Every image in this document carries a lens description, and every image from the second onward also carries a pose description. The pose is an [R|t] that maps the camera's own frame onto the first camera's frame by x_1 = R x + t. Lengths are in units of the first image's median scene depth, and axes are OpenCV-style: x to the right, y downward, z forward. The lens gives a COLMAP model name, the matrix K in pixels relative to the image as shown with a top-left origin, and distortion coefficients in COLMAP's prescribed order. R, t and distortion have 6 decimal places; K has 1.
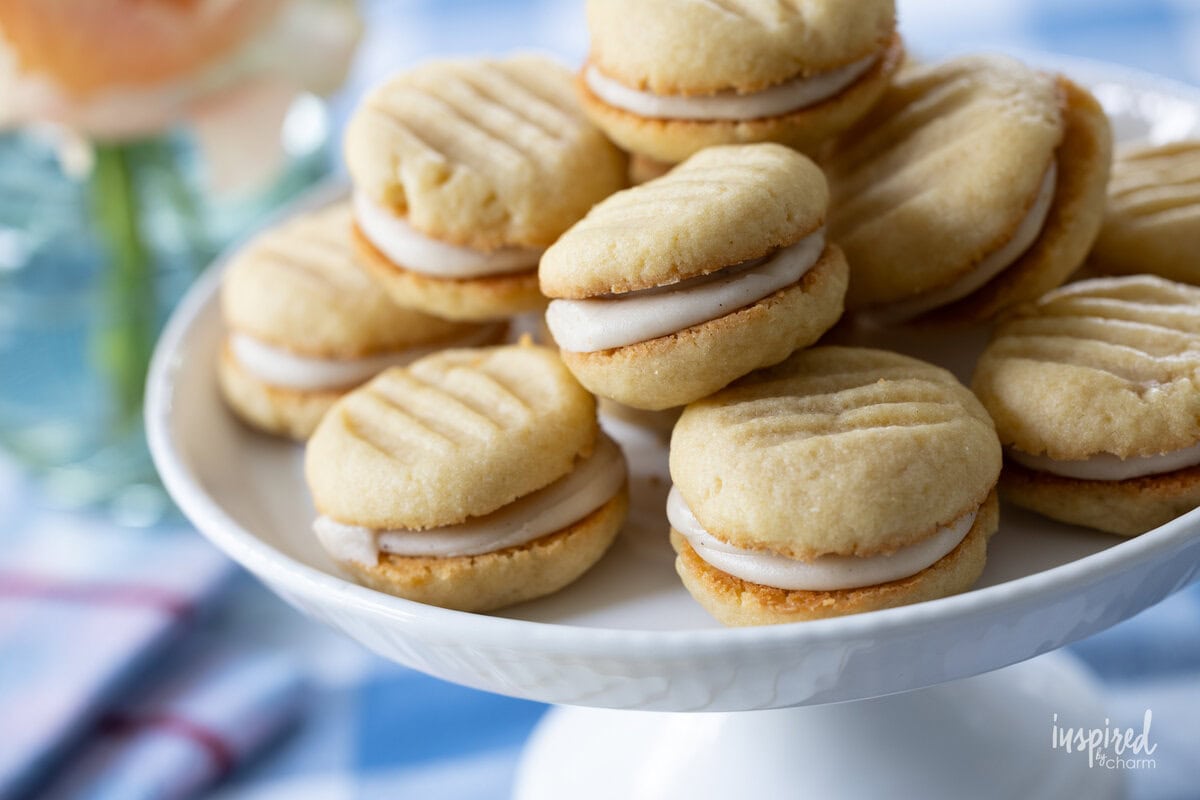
lens RADIAL K [[3608.2, 0, 601.8], [0, 3608.2, 368.3], [0, 0, 1]] dist [0.023820, 0.052839]
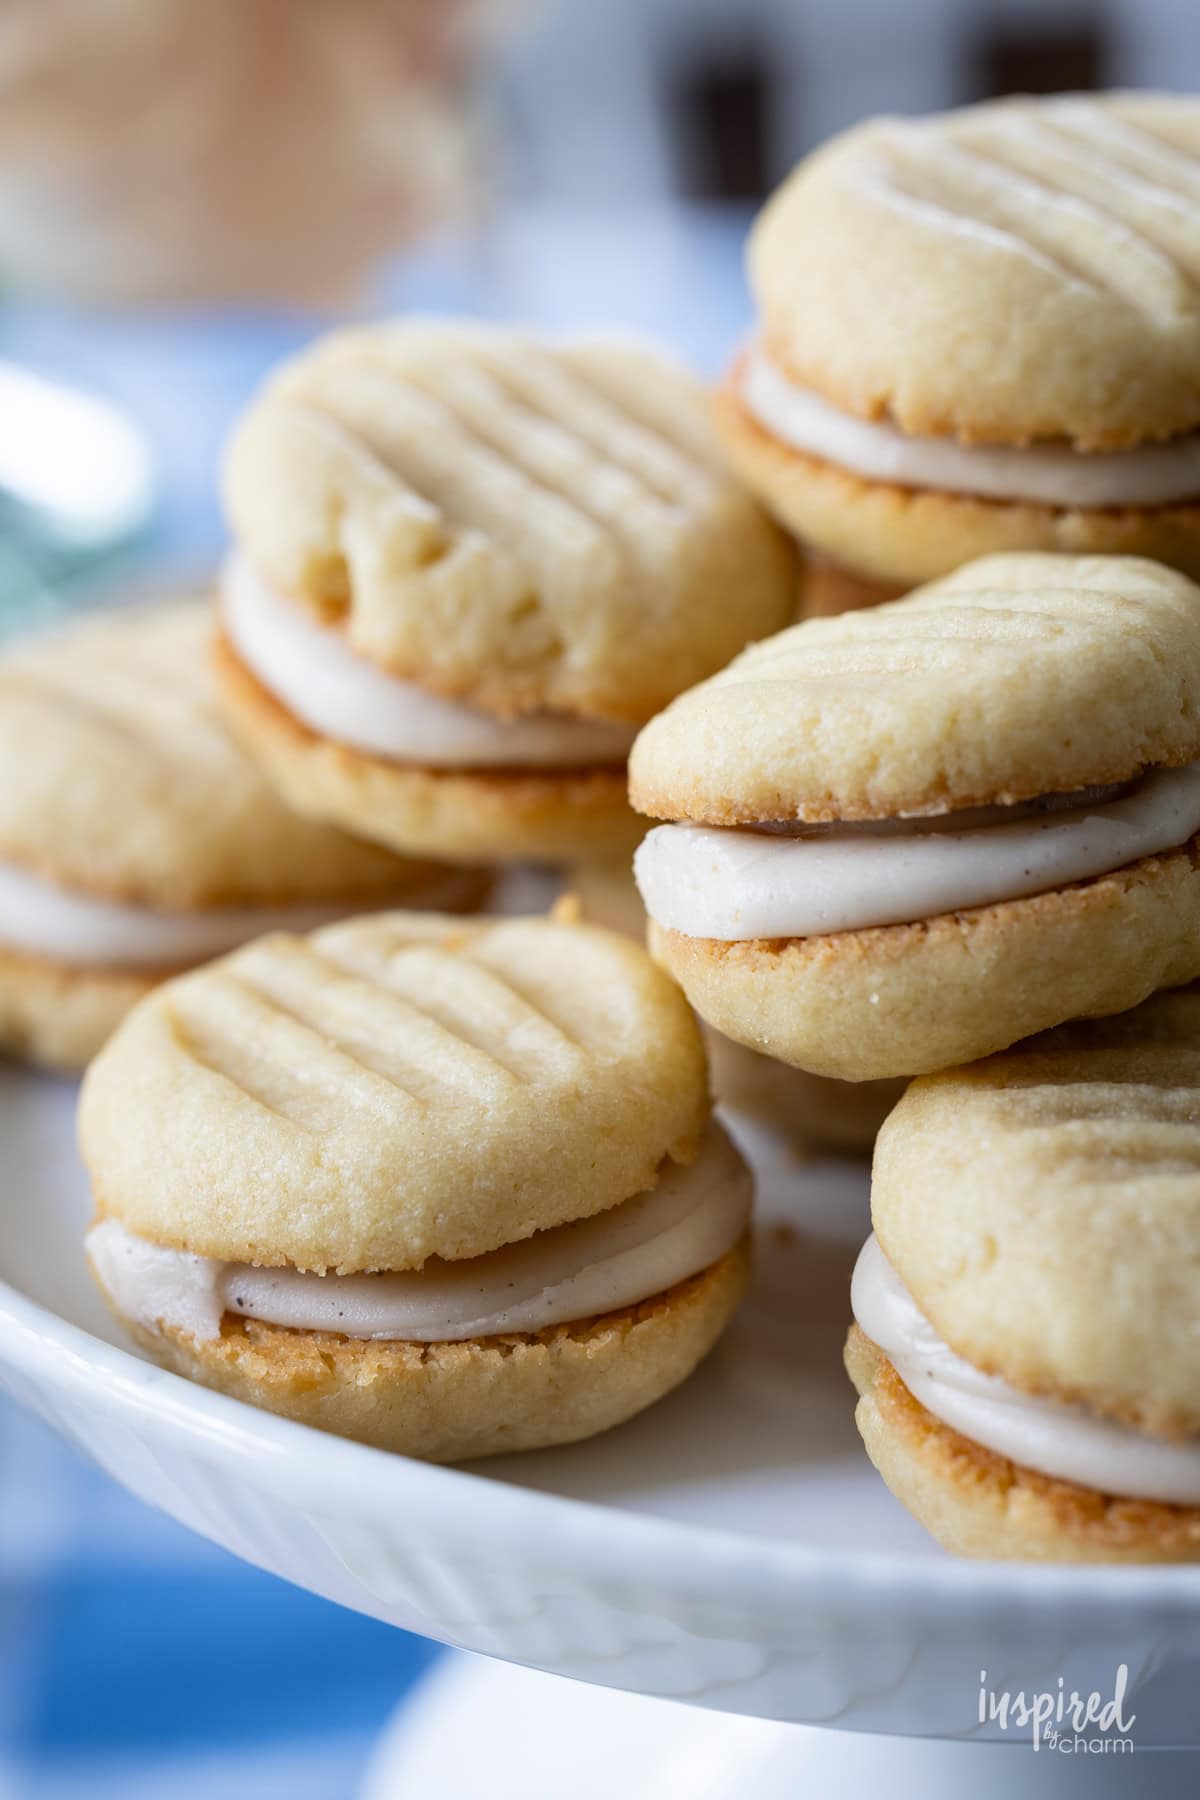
lens RADIAL K [[5412.4, 0, 600.0], [0, 5412.4, 900.0], [0, 0, 1]] dist [0.023820, 0.052839]
pose [[0.990647, 0.120879, 0.063301, -0.065280], [-0.118362, 0.992077, -0.042109, 0.021916], [-0.067890, 0.034223, 0.997106, 0.295864]]
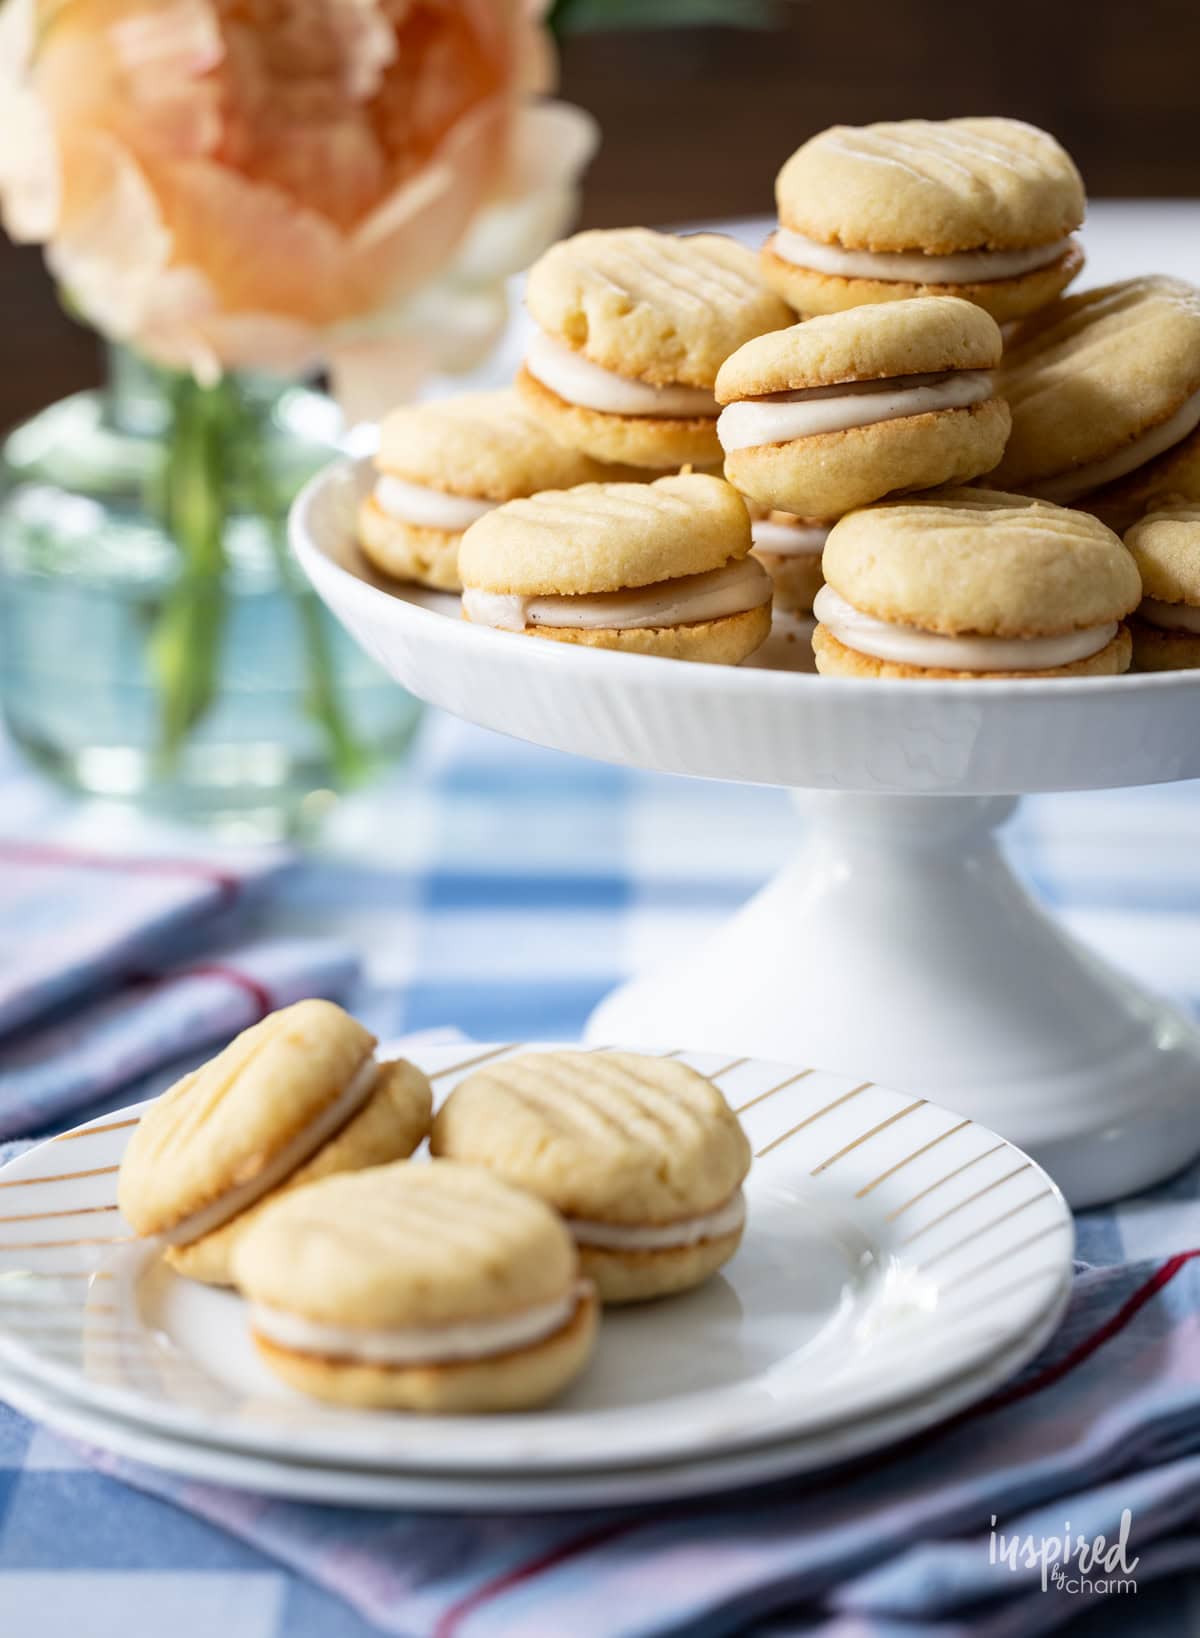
lens RADIAL K [[5229.0, 0, 600.0], [0, 5229.0, 819.0], [0, 0, 1]] dist [0.030358, -0.432226]
pose [[0.990947, 0.133805, 0.010938, -0.050570], [-0.129522, 0.974293, -0.184329, 0.381563], [-0.035321, 0.181244, 0.982804, -0.455224]]
